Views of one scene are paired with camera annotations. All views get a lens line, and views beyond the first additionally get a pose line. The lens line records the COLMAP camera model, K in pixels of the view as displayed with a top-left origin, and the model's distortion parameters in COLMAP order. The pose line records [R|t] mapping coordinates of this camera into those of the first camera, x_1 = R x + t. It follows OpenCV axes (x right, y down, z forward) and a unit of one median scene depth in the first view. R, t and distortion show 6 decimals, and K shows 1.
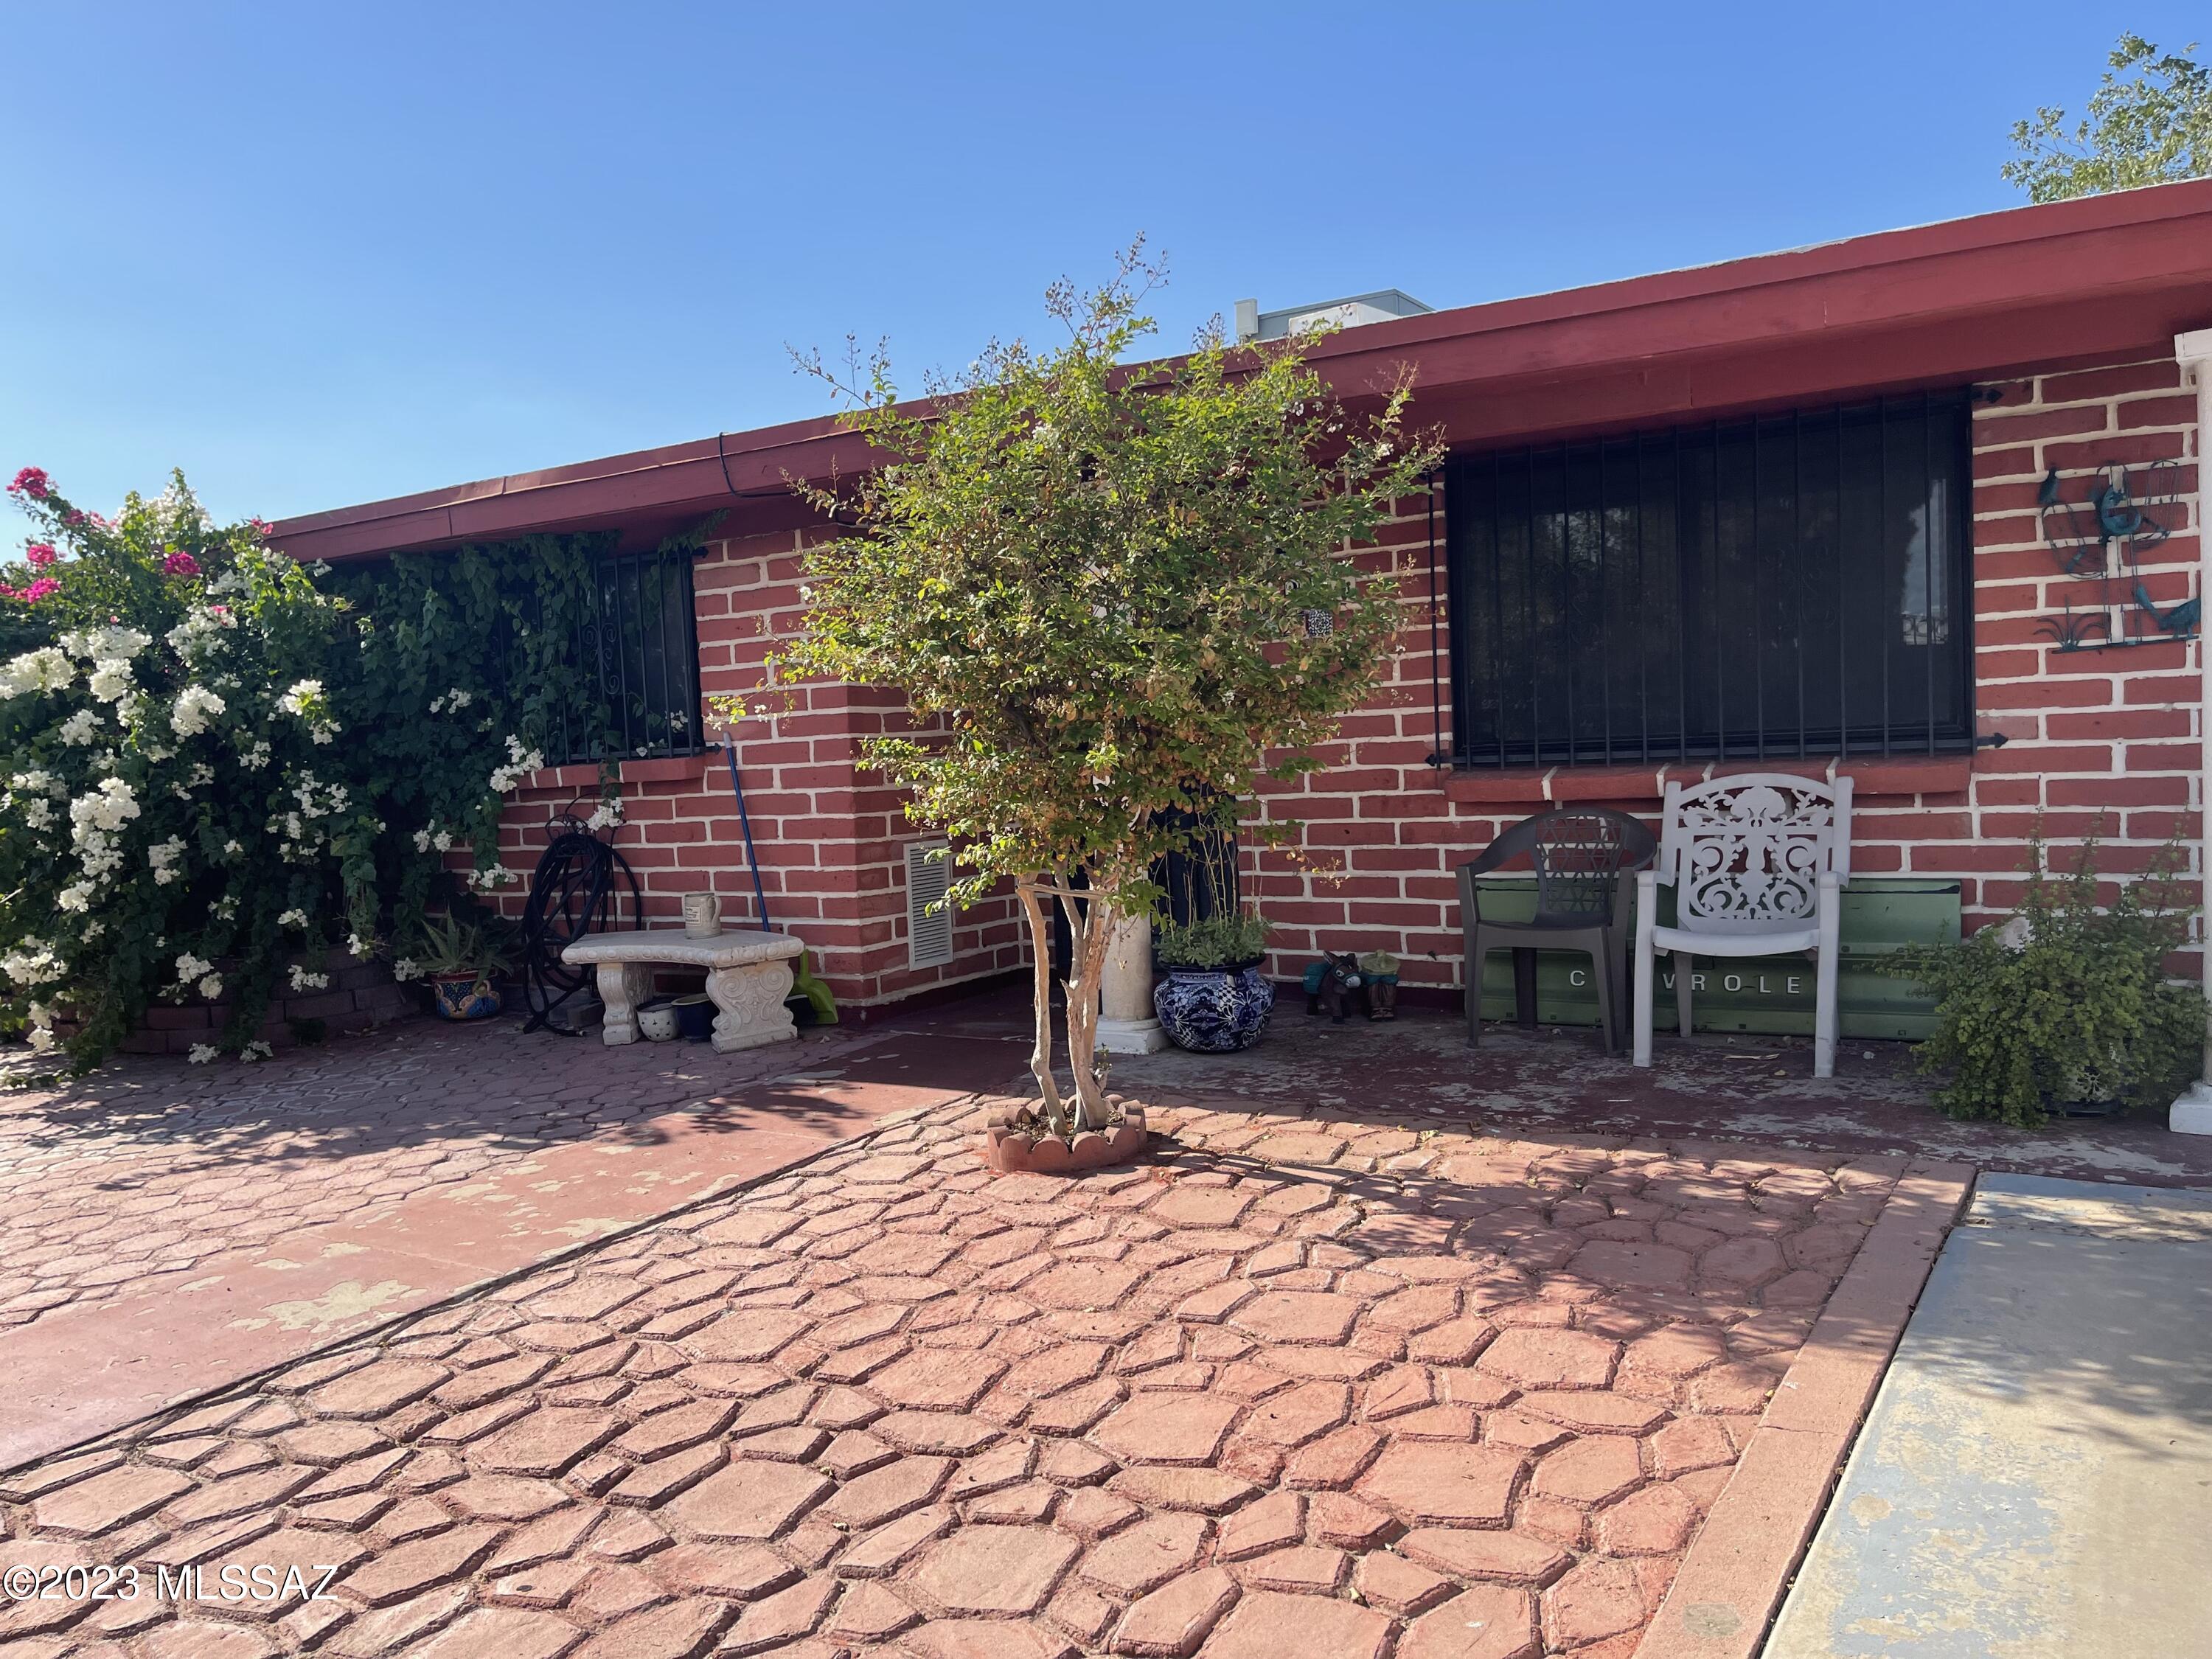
lens RADIAL K [[1674.4, 0, 1106.0], [0, 1674.4, 829.5], [0, 0, 1]] dist [0.081016, -0.127541]
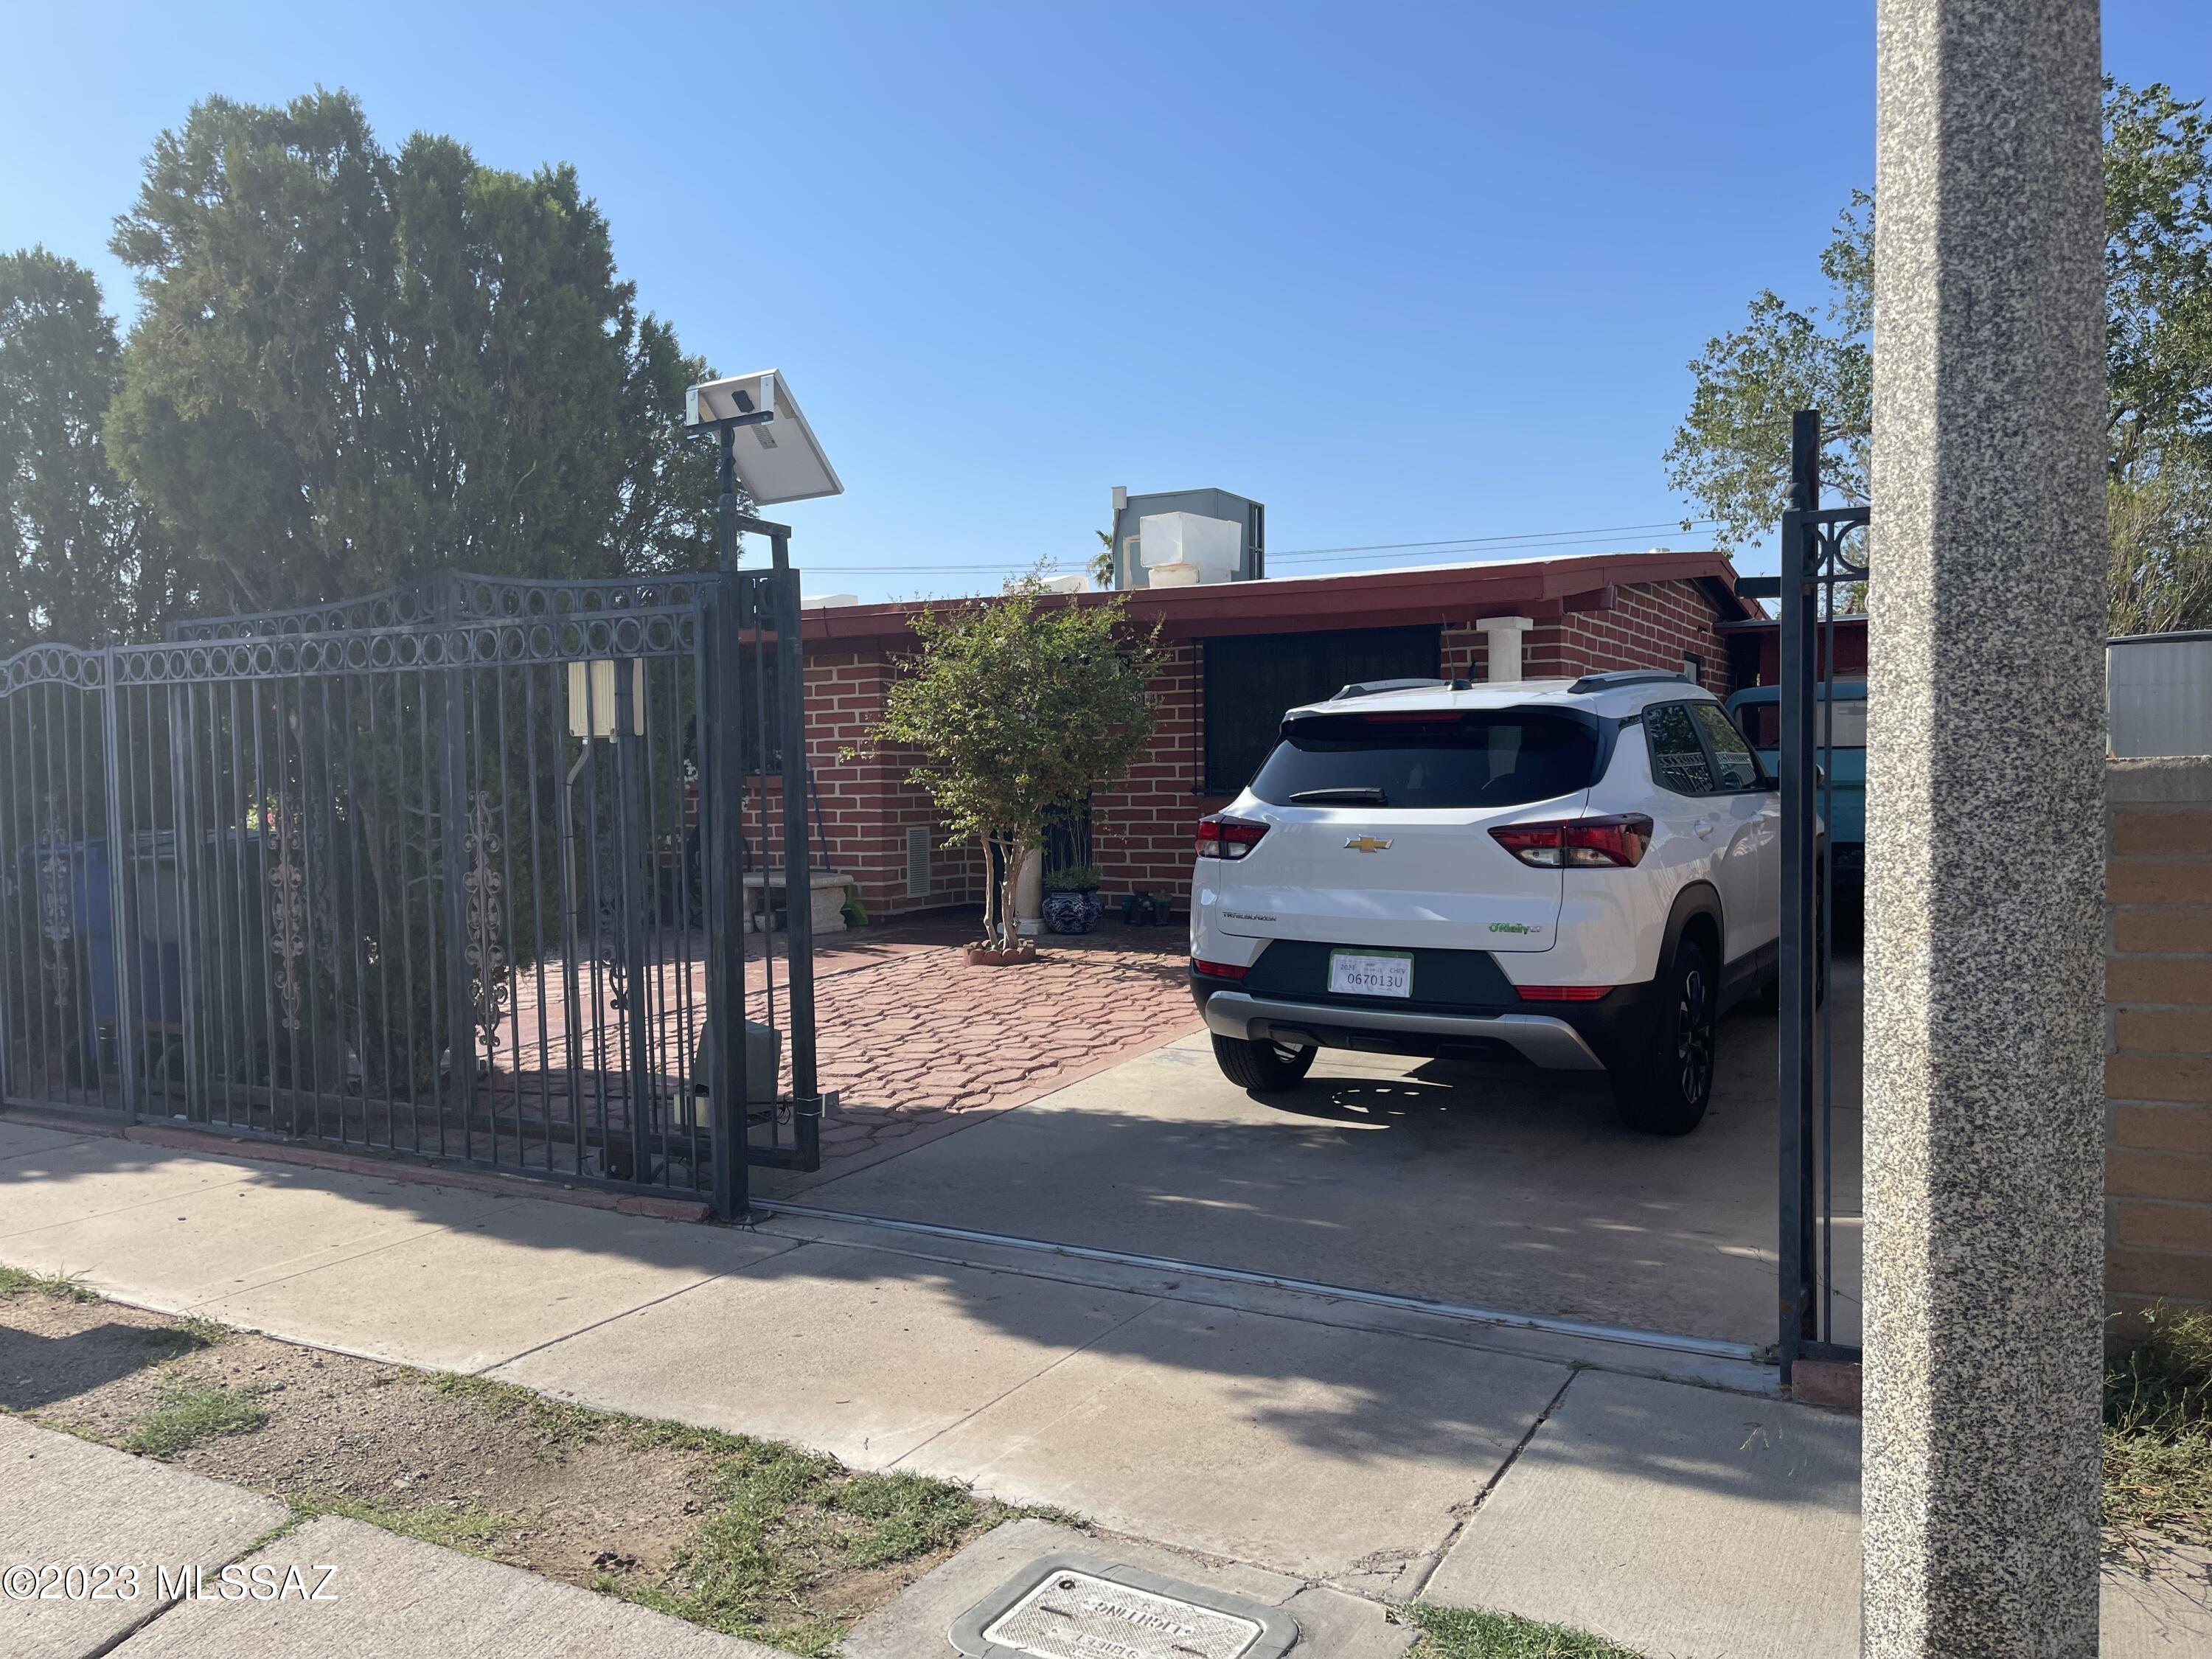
lens RADIAL K [[1674.4, 0, 1106.0], [0, 1674.4, 829.5], [0, 0, 1]] dist [0.081016, -0.127541]
pose [[0.997721, 0.032410, 0.059185, -0.015680], [-0.031083, 0.999248, -0.023198, 0.055165], [-0.059892, 0.021305, 0.997977, -0.975846]]
